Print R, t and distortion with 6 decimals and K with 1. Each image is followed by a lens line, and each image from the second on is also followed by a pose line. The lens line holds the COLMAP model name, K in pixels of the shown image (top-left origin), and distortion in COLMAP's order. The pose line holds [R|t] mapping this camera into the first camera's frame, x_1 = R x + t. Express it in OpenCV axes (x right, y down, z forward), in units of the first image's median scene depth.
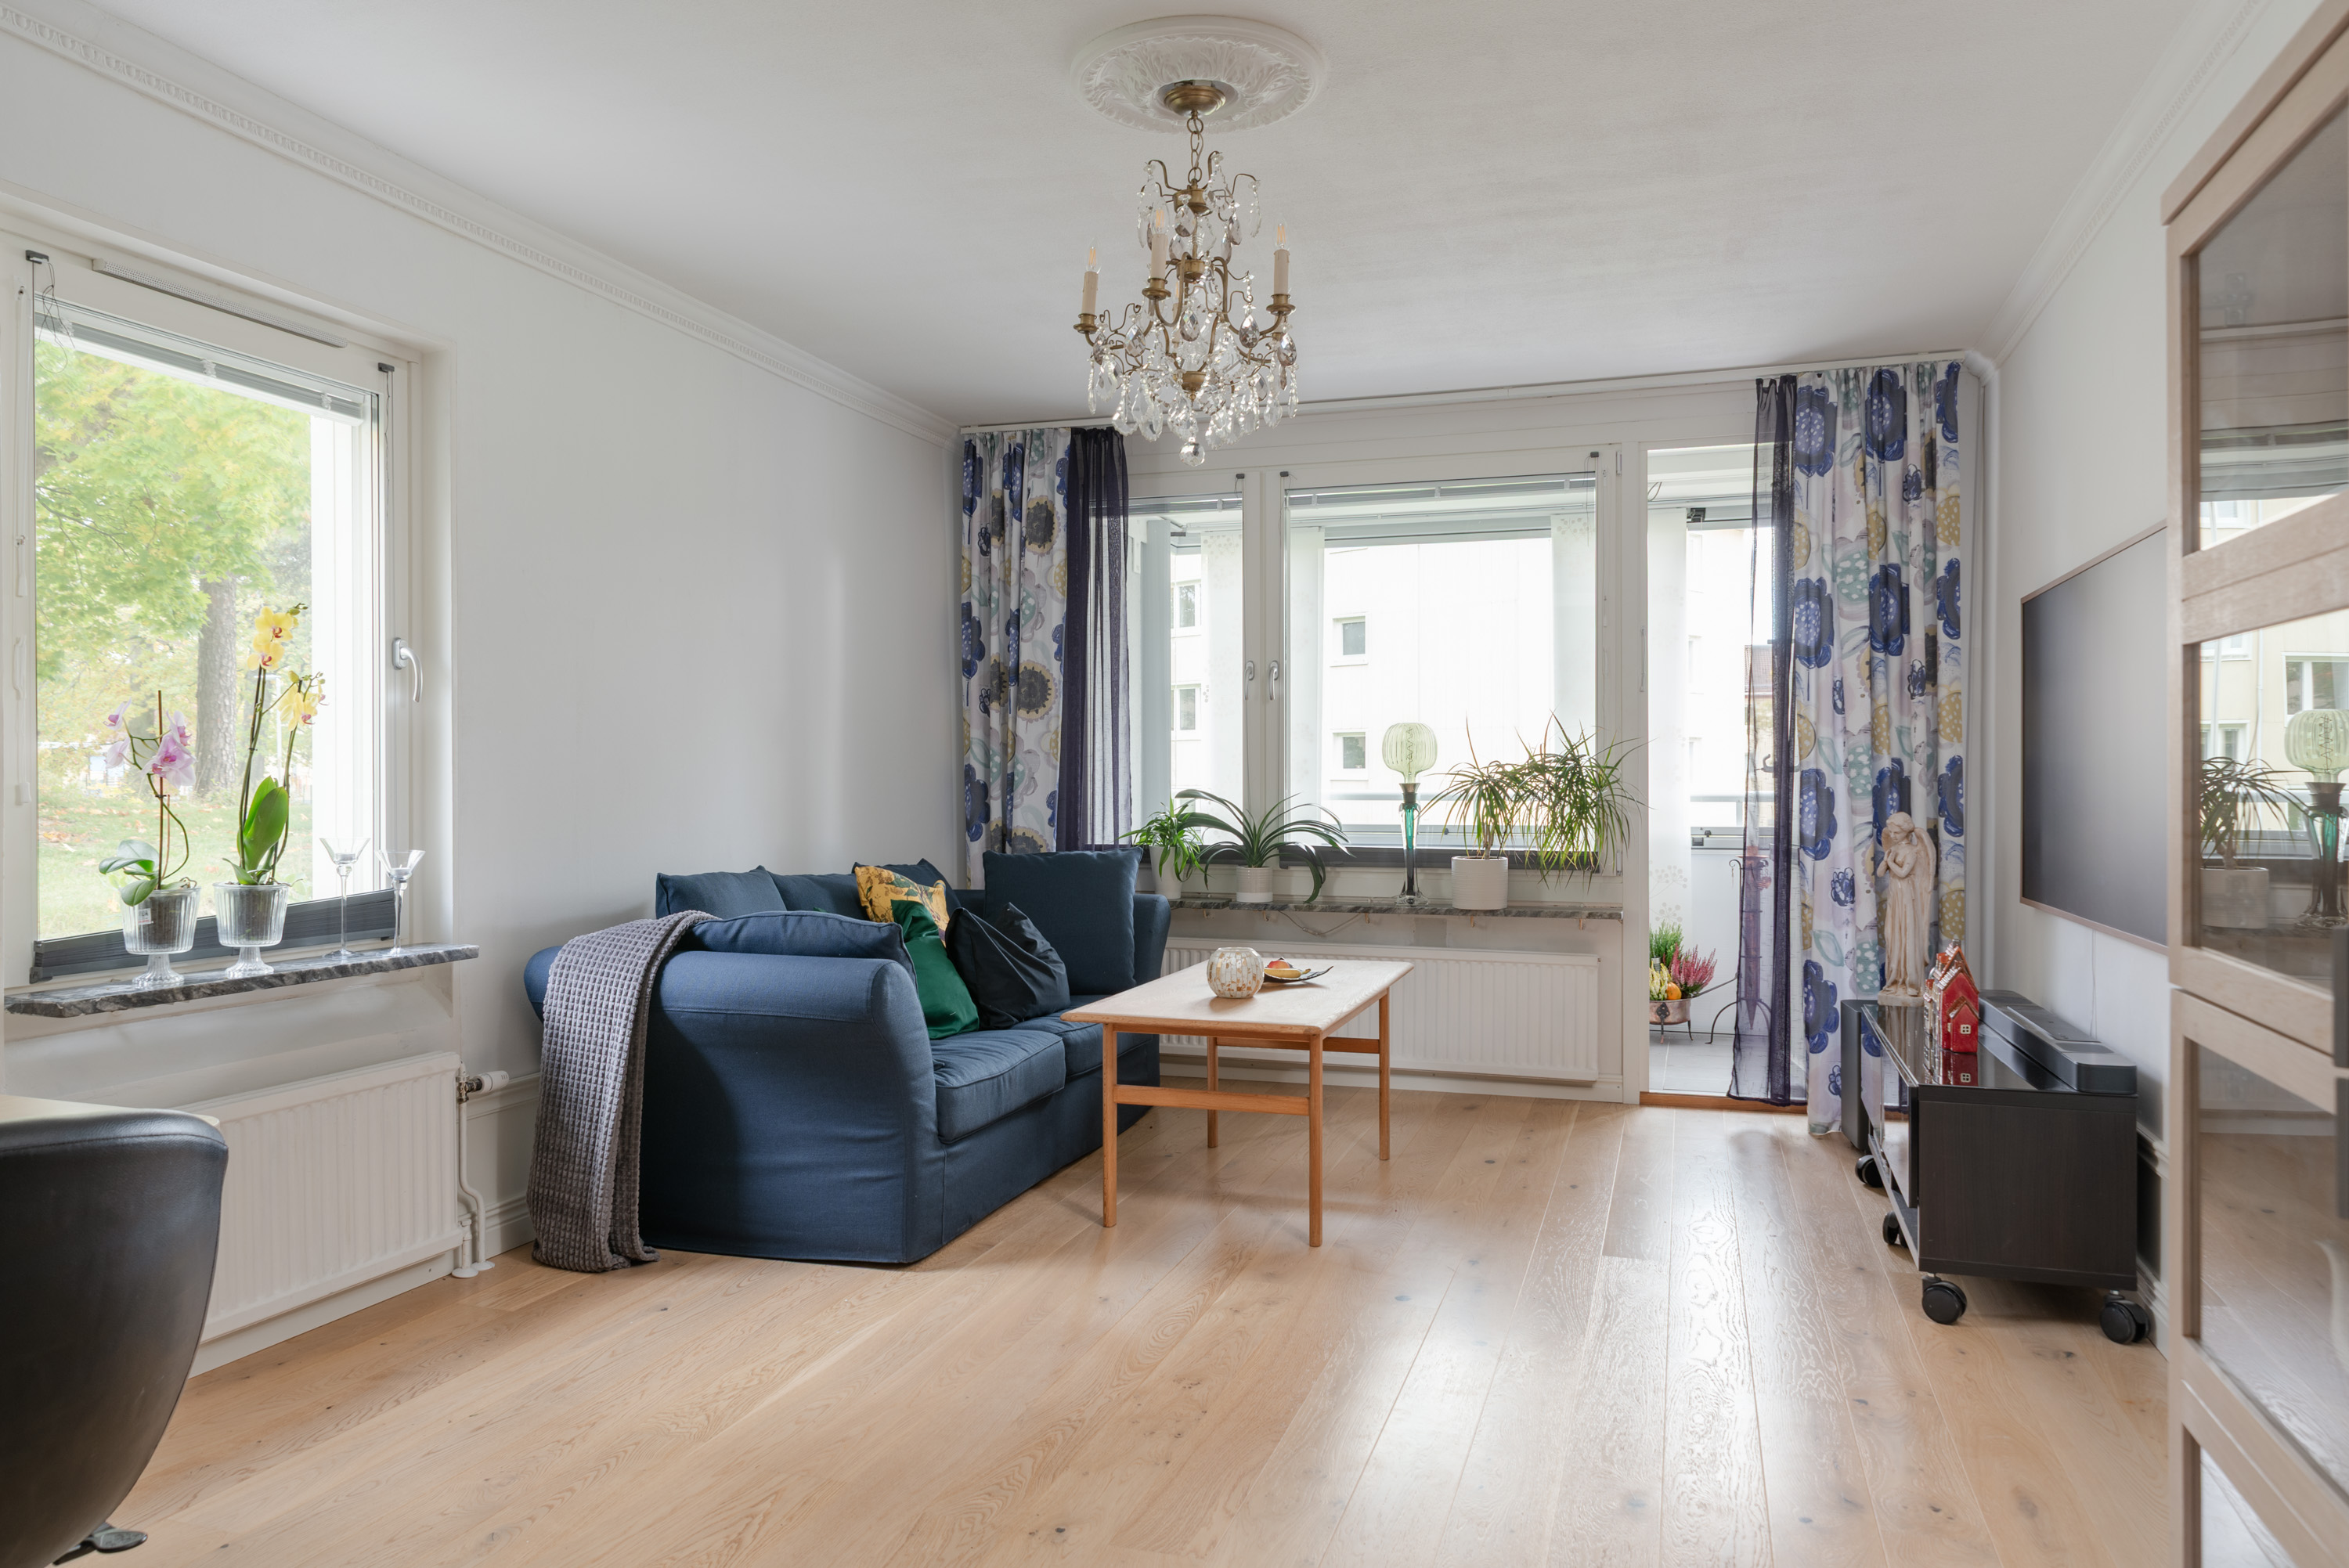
lens RADIAL K [[1591.7, 0, 1136.1], [0, 1591.7, 805.5], [0, 0, 1]] dist [0.002718, 0.006218]
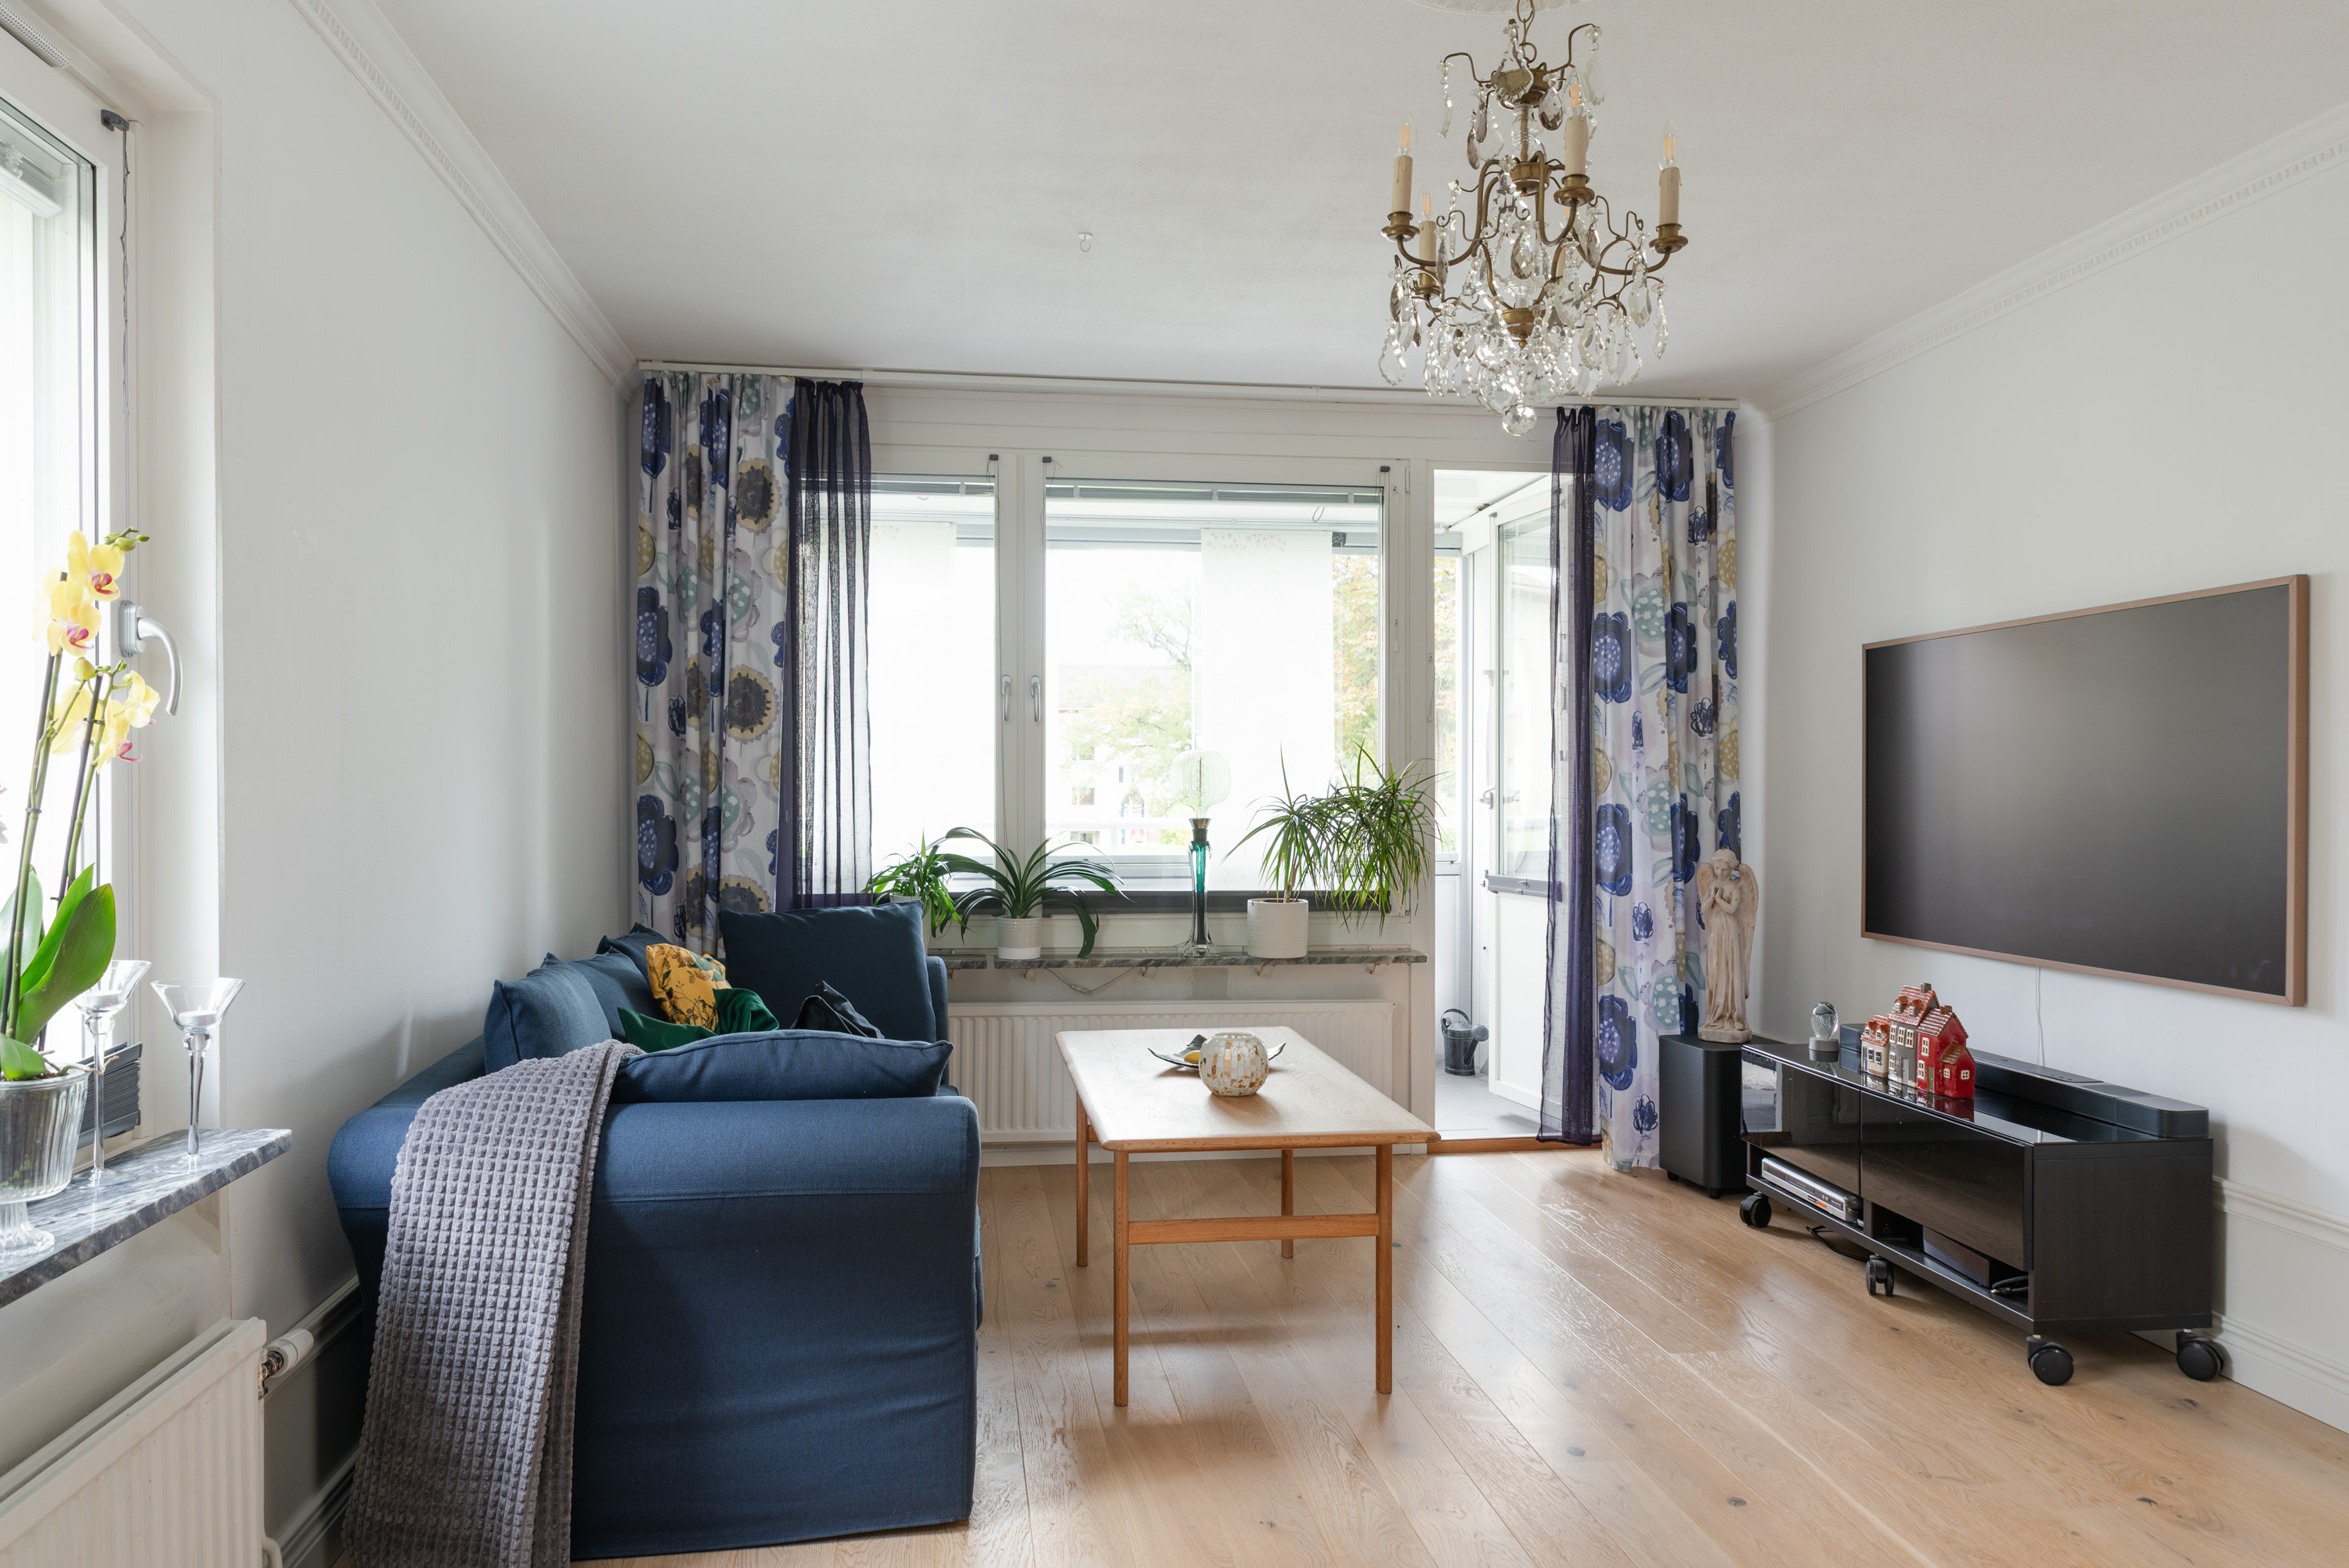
lens RADIAL K [[1591.7, 0, 1136.1], [0, 1591.7, 805.5], [0, 0, 1]] dist [0.002718, 0.006218]
pose [[0.898162, -0.003352, 0.439652, -0.257894], [0.005802, 0.999974, -0.004229, -0.018147], [-0.439627, 0.006349, 0.898158, 0.218730]]
